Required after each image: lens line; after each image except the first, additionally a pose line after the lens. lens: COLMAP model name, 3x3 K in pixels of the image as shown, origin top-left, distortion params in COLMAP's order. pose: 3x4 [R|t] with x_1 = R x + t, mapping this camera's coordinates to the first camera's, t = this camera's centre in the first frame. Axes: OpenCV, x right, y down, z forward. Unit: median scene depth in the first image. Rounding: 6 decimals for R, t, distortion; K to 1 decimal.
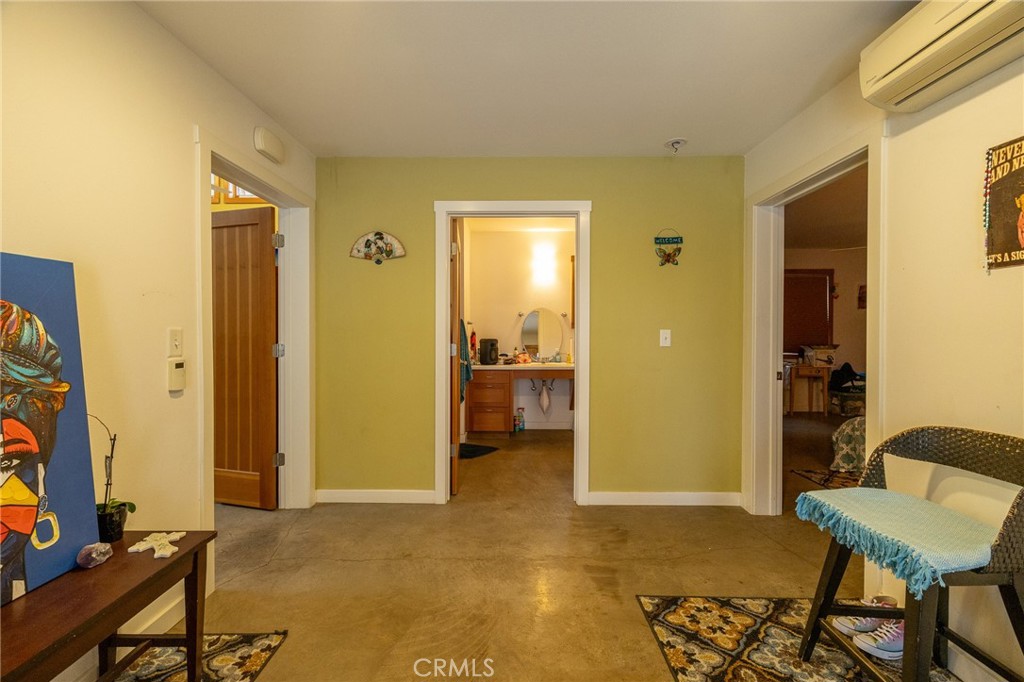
lens RADIAL K [[428.0, 0, 509.9], [0, 428.0, 332.4], [0, 0, 1]] dist [-0.002241, 0.000251]
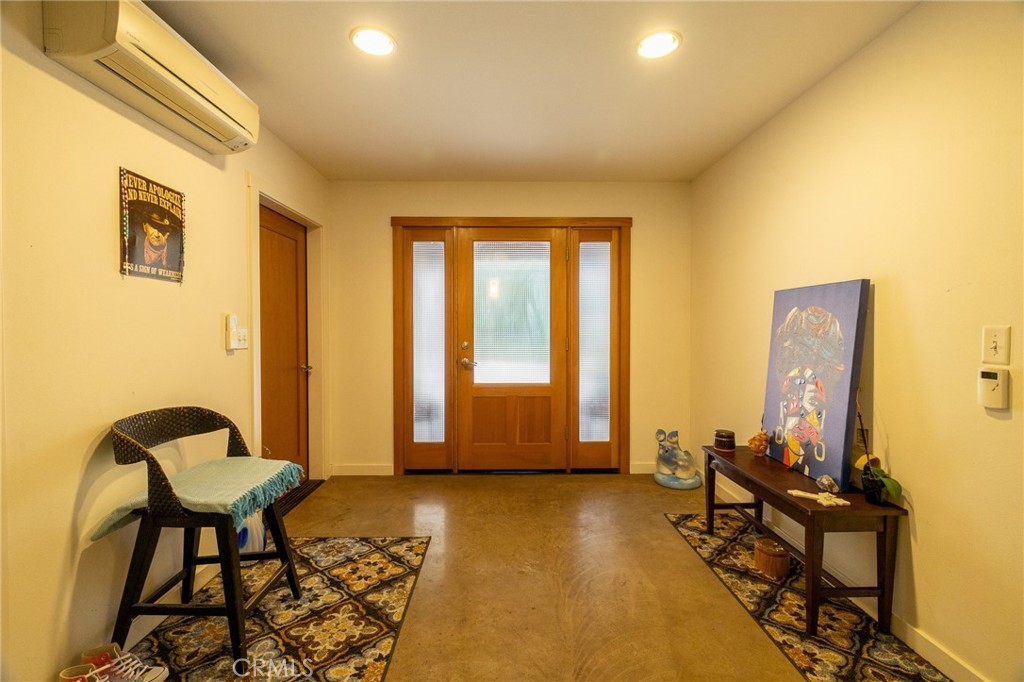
lens RADIAL K [[428.0, 0, 509.9], [0, 428.0, 332.4], [0, 0, 1]] dist [-0.002241, 0.000251]
pose [[-0.999695, -0.000660, -0.024707, 0.109679], [-0.001056, 0.999871, 0.016017, -0.011302], [0.024693, 0.016038, -0.999566, 1.915445]]
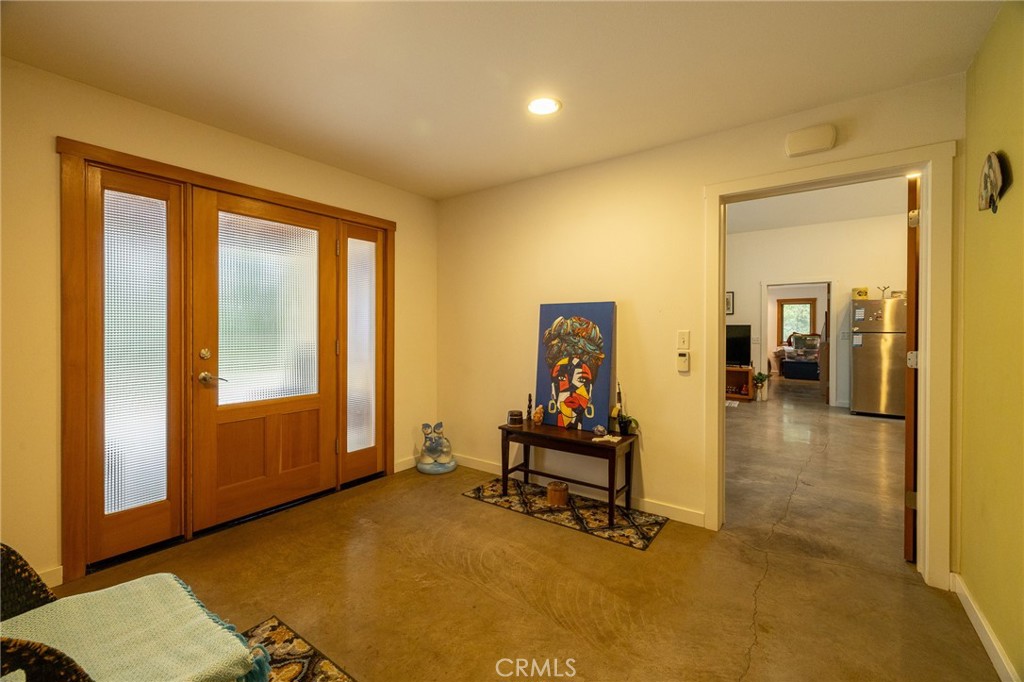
lens RADIAL K [[428.0, 0, 509.9], [0, 428.0, 332.4], [0, 0, 1]] dist [-0.002241, 0.000251]
pose [[-0.579996, 0.001116, -0.814618, 0.917179], [-0.009248, 0.999926, 0.007954, -0.011105], [0.814567, 0.012147, -0.579943, 1.525495]]
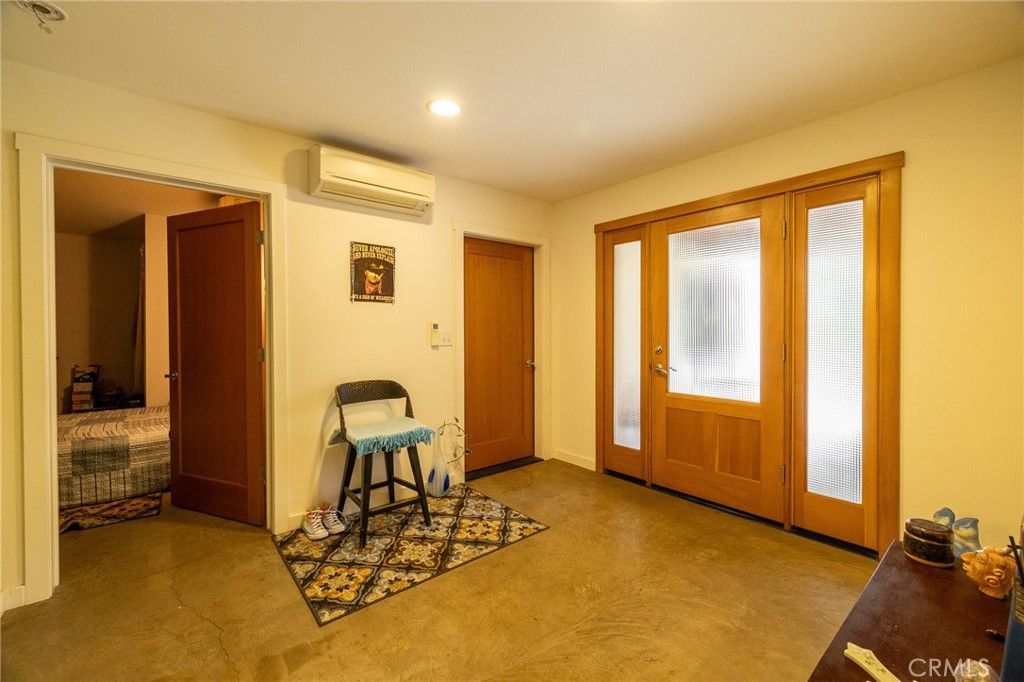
lens RADIAL K [[425.2, 0, 509.8], [0, 425.2, 334.2], [0, 0, 1]] dist [0.002511, 0.000329]
pose [[-0.652043, -0.006410, 0.758155, -0.784088], [0.005939, 0.999890, 0.013561, -0.013654], [-0.758158, 0.013345, -0.651934, 1.547346]]
